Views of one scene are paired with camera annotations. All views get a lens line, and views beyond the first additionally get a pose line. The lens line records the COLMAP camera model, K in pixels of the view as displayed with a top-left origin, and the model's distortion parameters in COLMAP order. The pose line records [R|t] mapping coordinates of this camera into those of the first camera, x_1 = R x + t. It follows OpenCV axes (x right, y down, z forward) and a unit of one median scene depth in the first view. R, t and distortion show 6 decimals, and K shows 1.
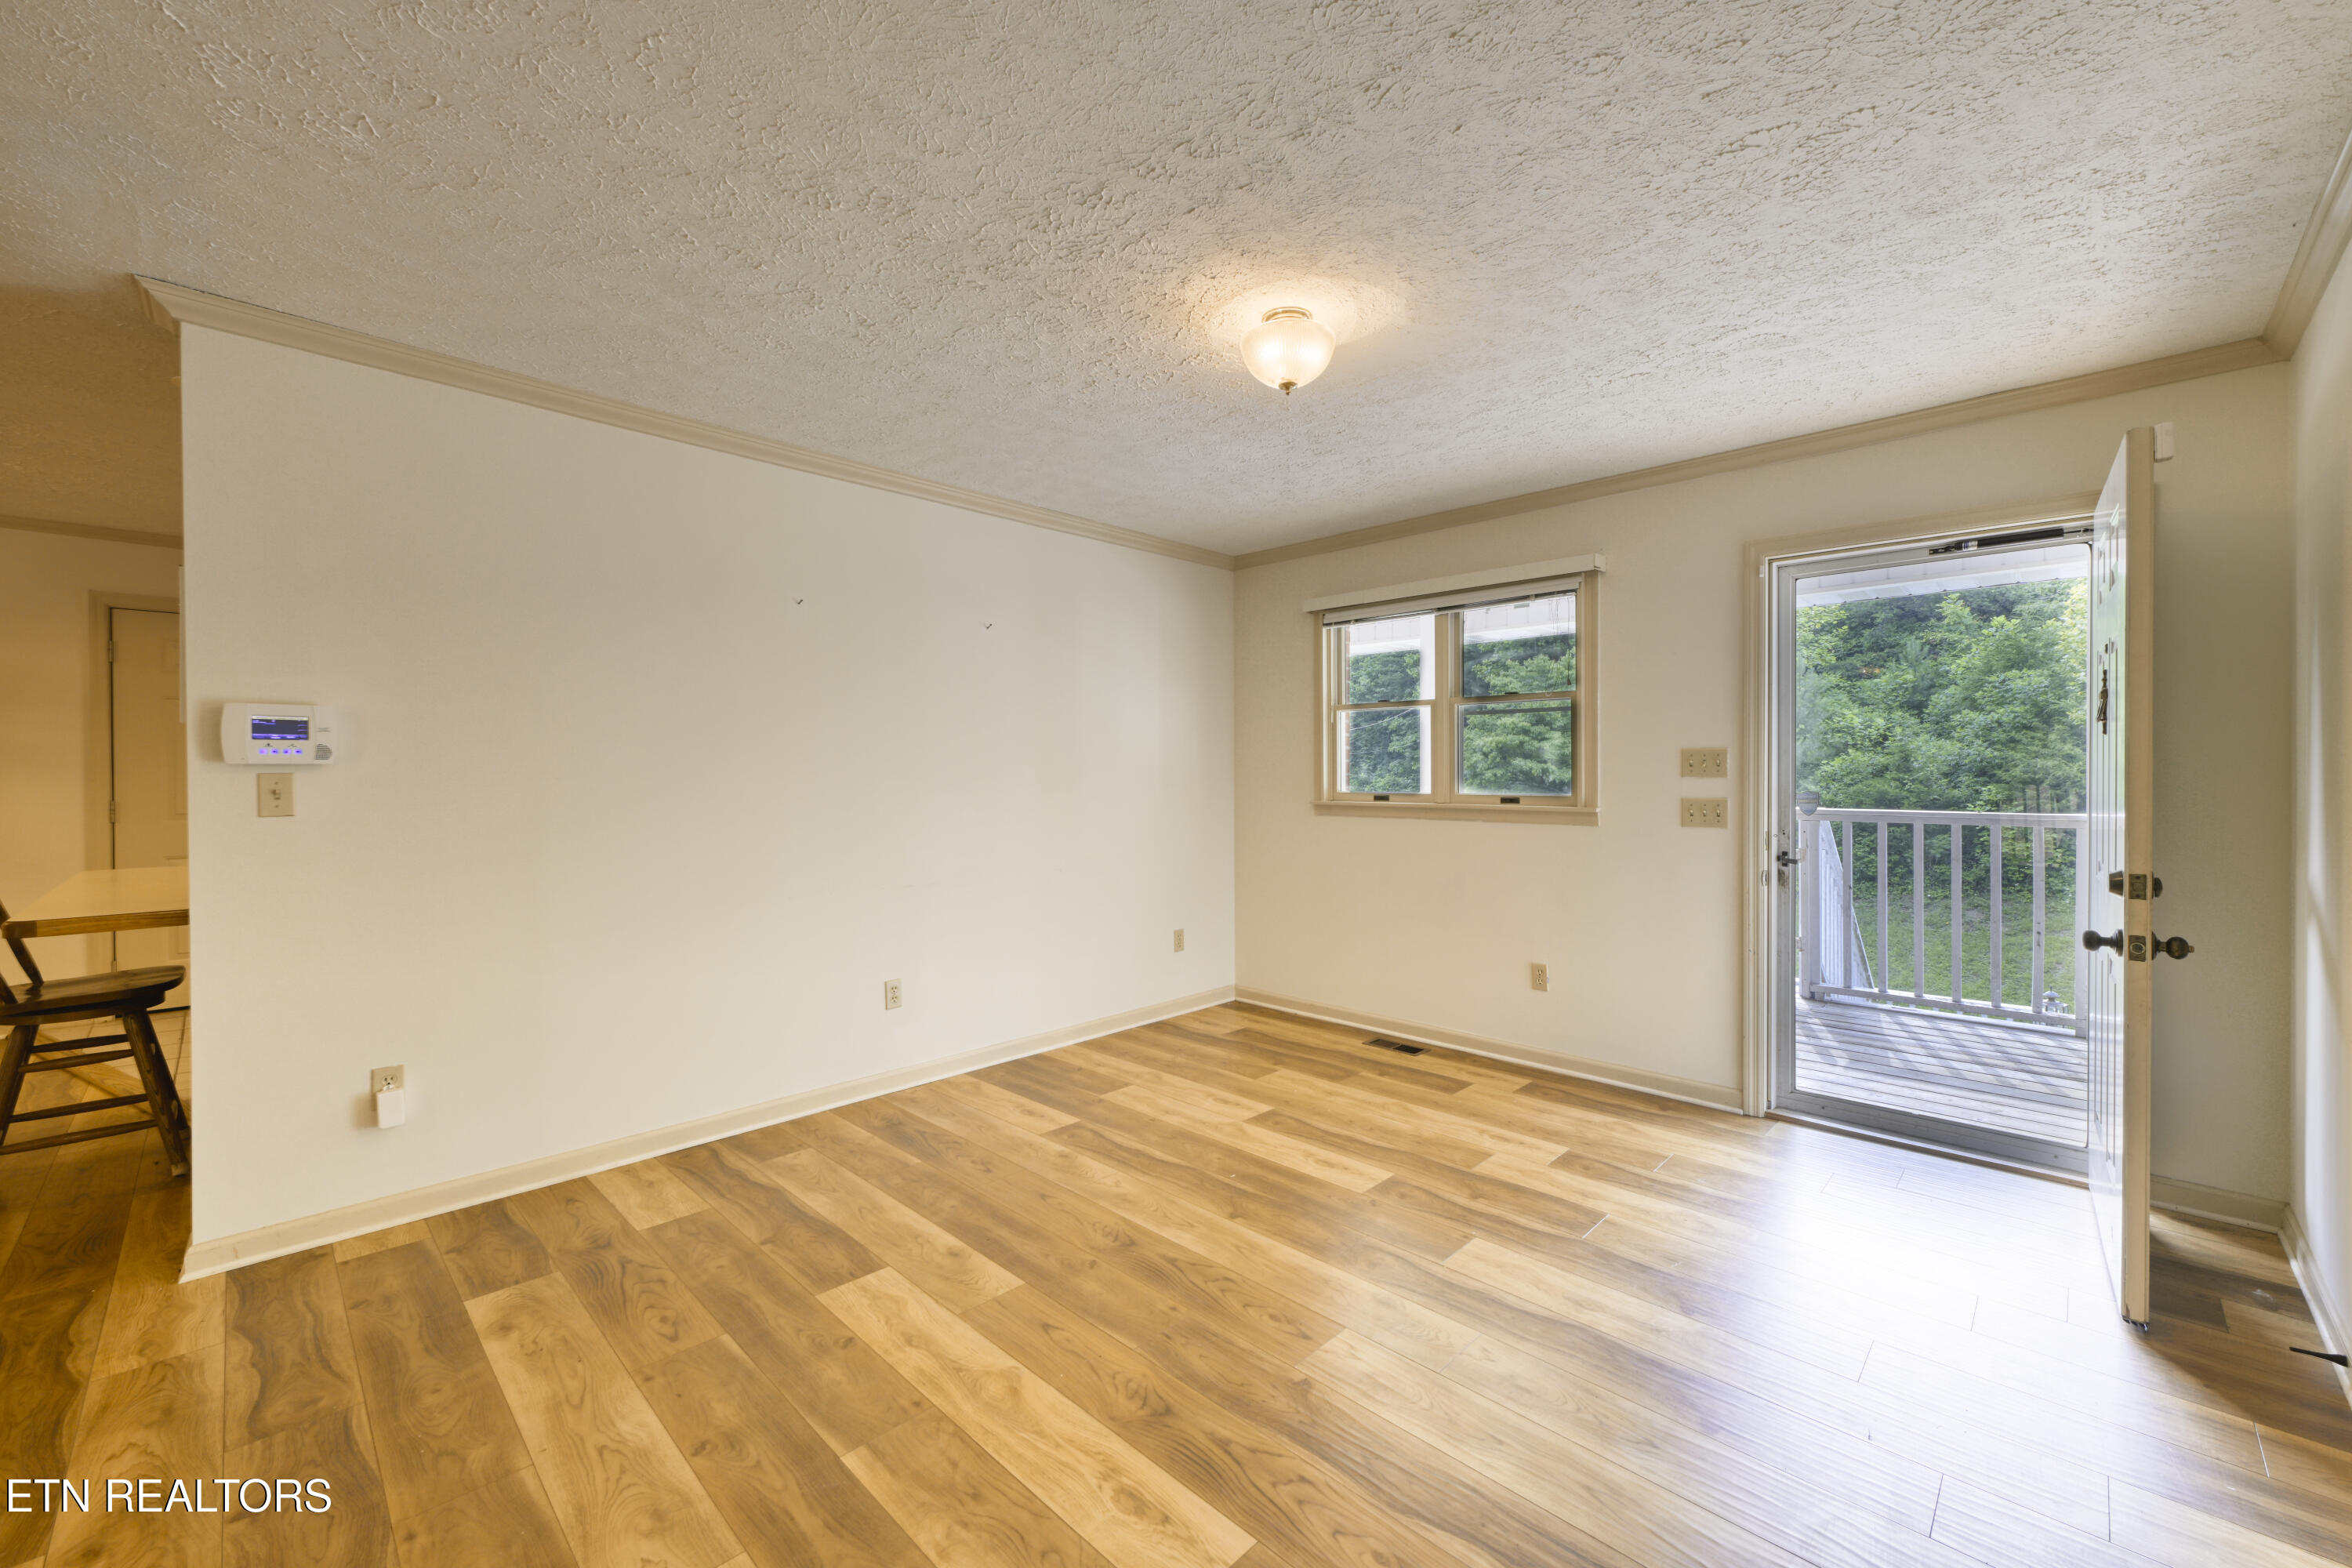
lens RADIAL K [[927.9, 0, 1185.8], [0, 927.9, 778.0], [0, 0, 1]] dist [-0.003369, -0.000715]
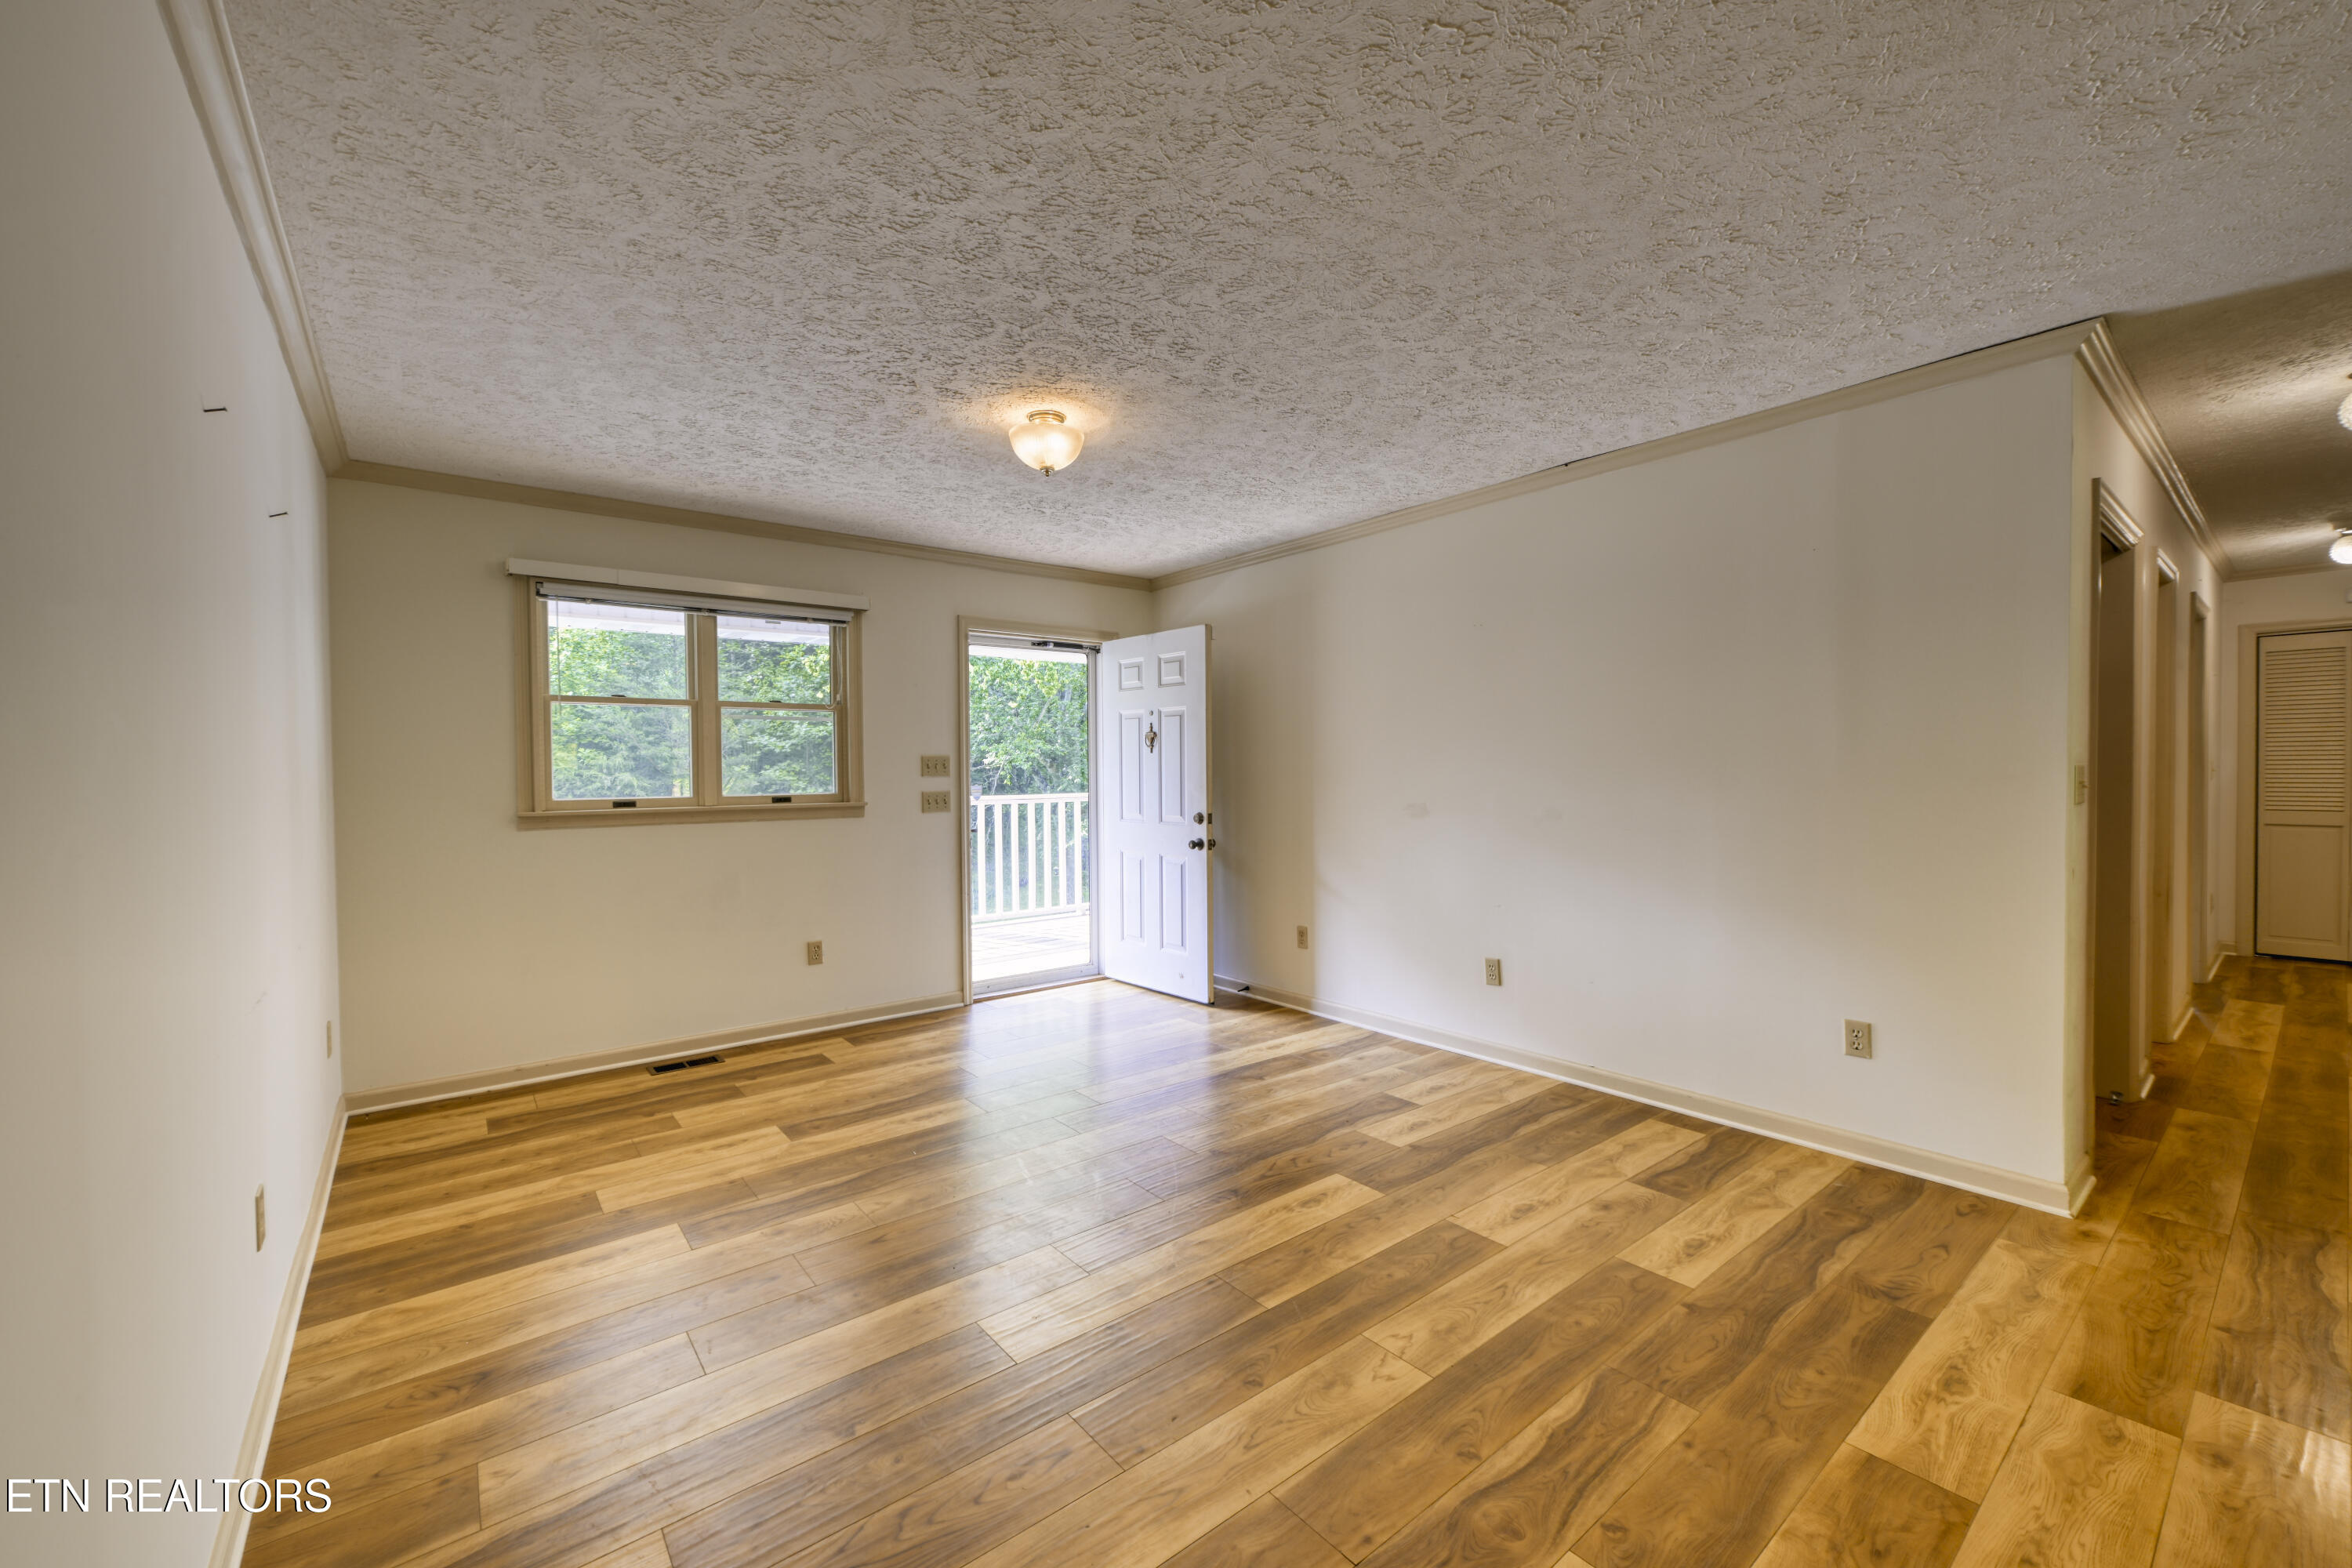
lens RADIAL K [[930.4, 0, 1186.4], [0, 930.4, 782.3], [0, 0, 1]] dist [-0.002267, -0.000364]
pose [[0.123070, -0.014833, 0.992287, -0.747891], [0.015455, 0.999796, 0.013028, -0.003892], [-0.992278, 0.013732, 0.123274, 0.428731]]
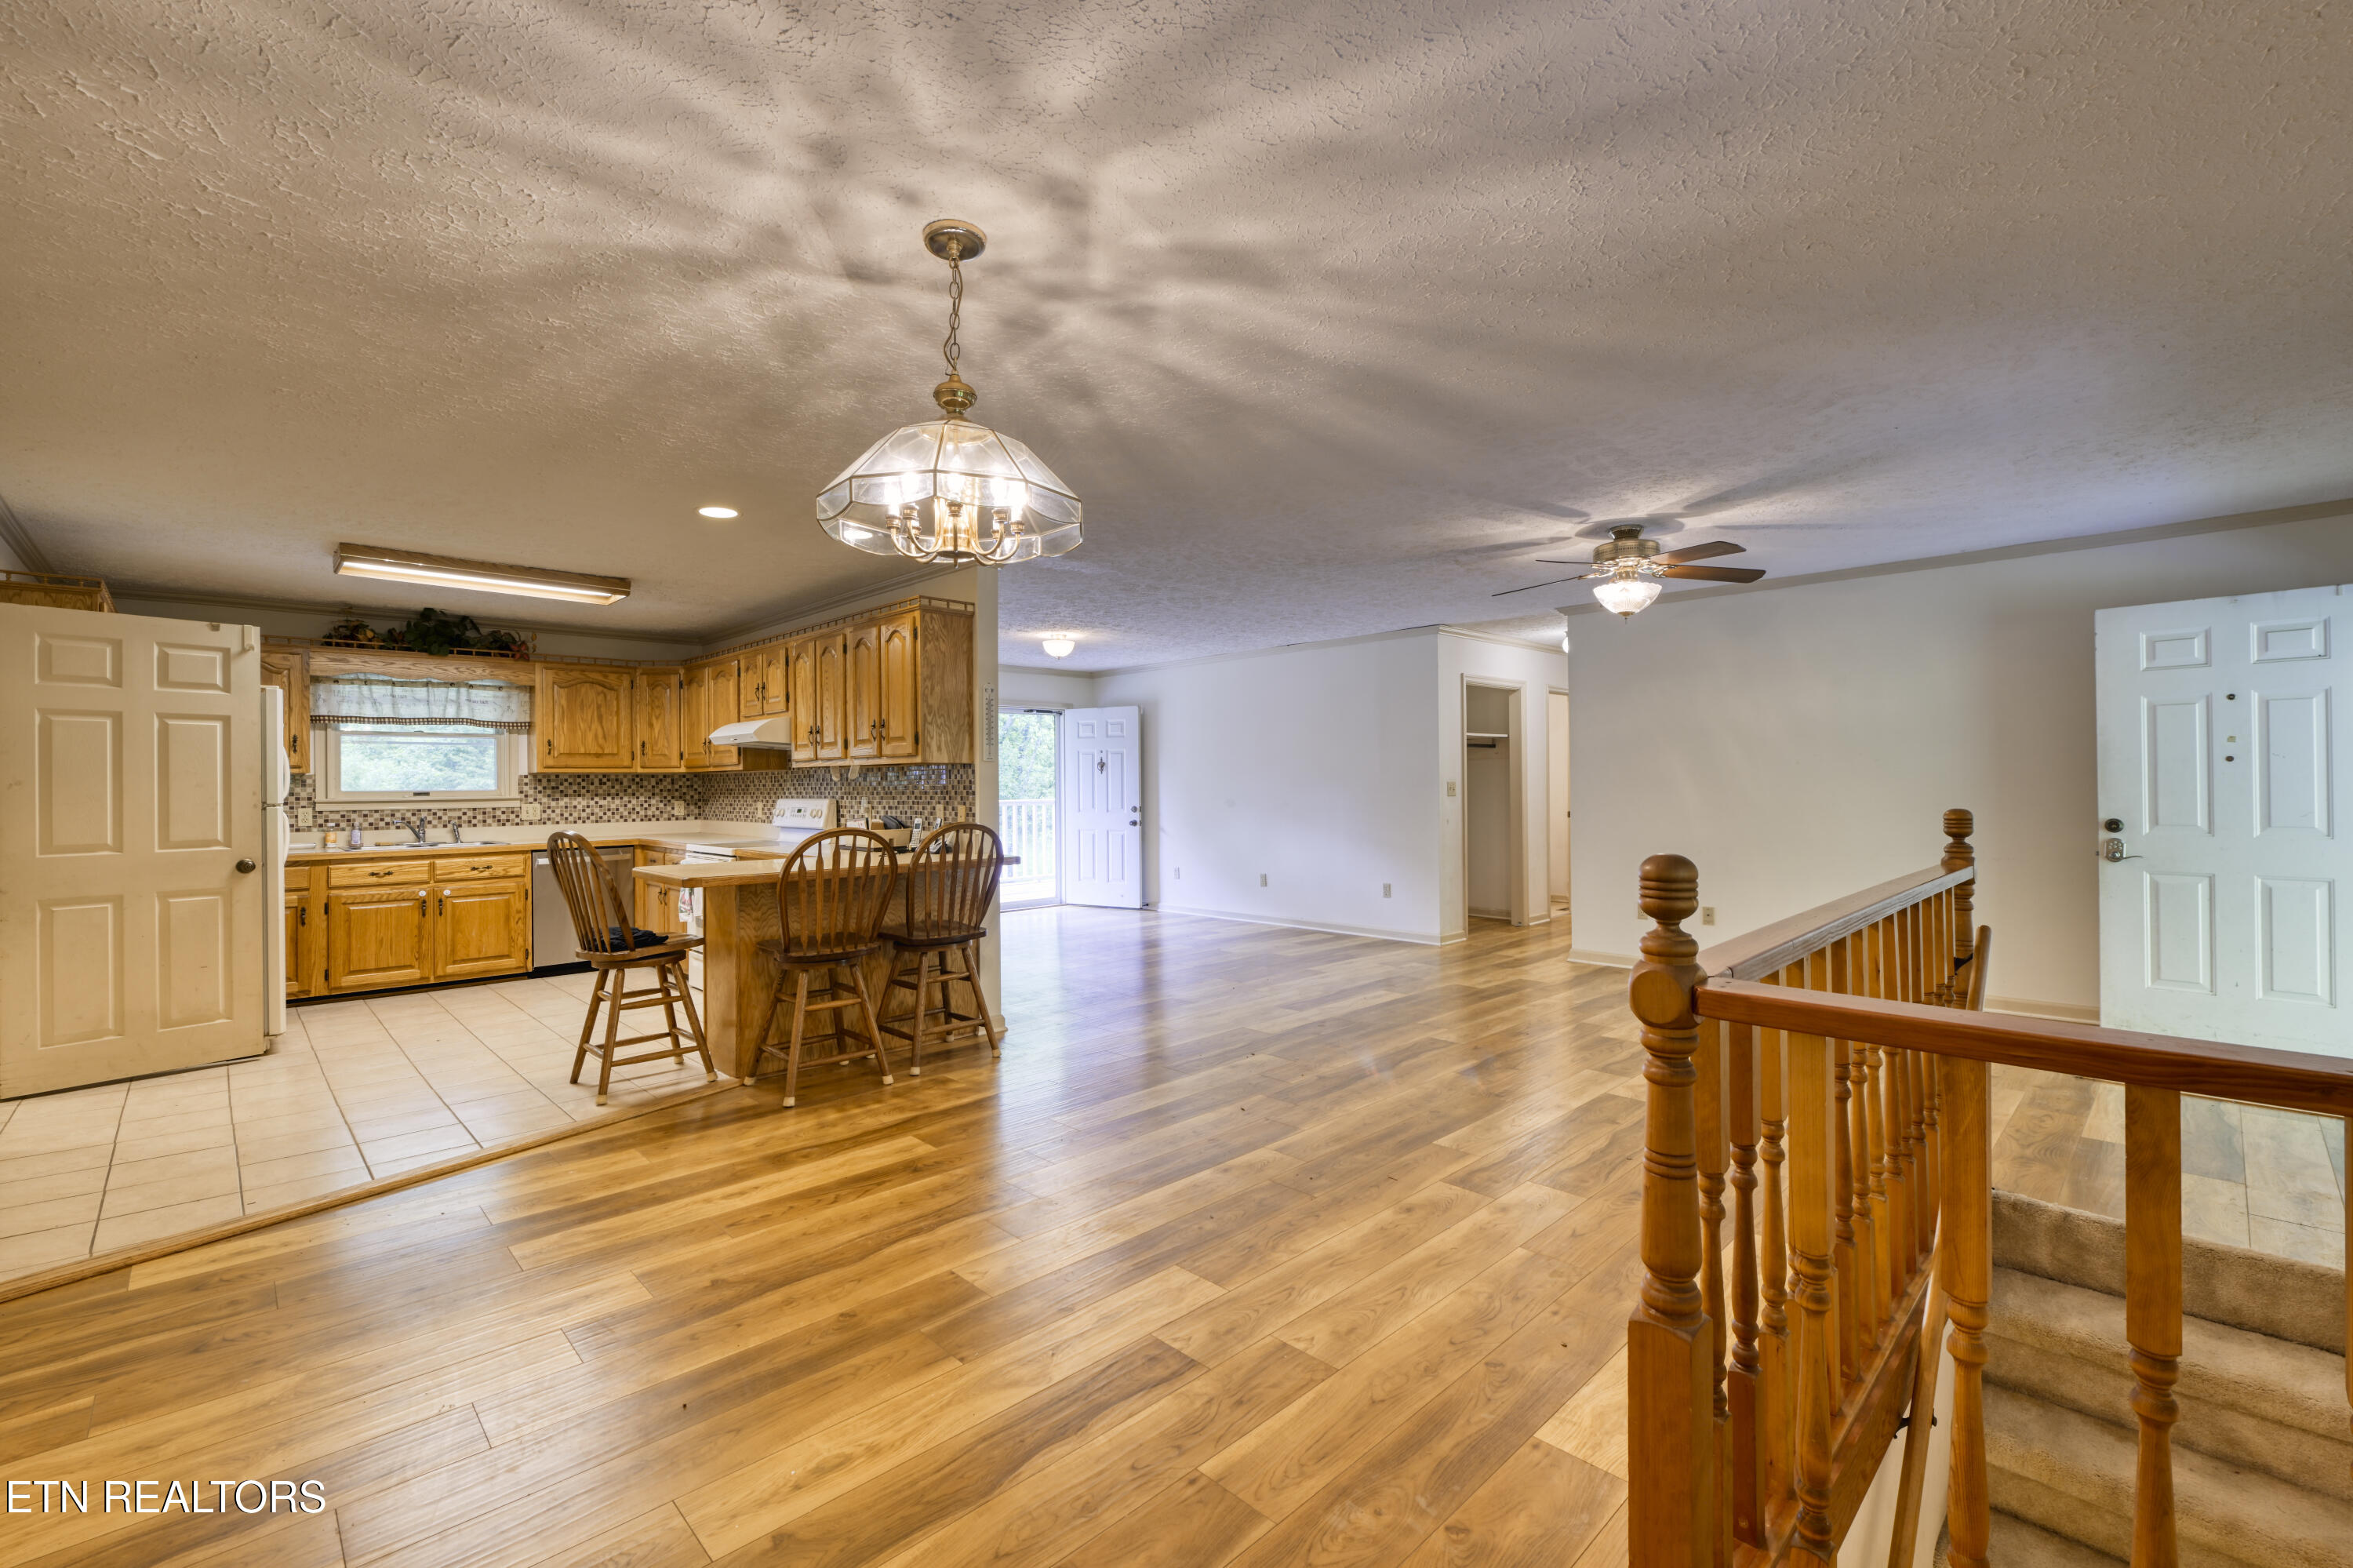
lens RADIAL K [[998.9, 0, 1191.9], [0, 998.9, 777.3], [0, 0, 1]] dist [-0.003559, -0.000401]
pose [[0.026299, 0.003489, 0.999648, -2.031073], [0.016603, 0.999854, -0.003926, -0.006820], [-0.999516, 0.016700, 0.026237, 0.318743]]
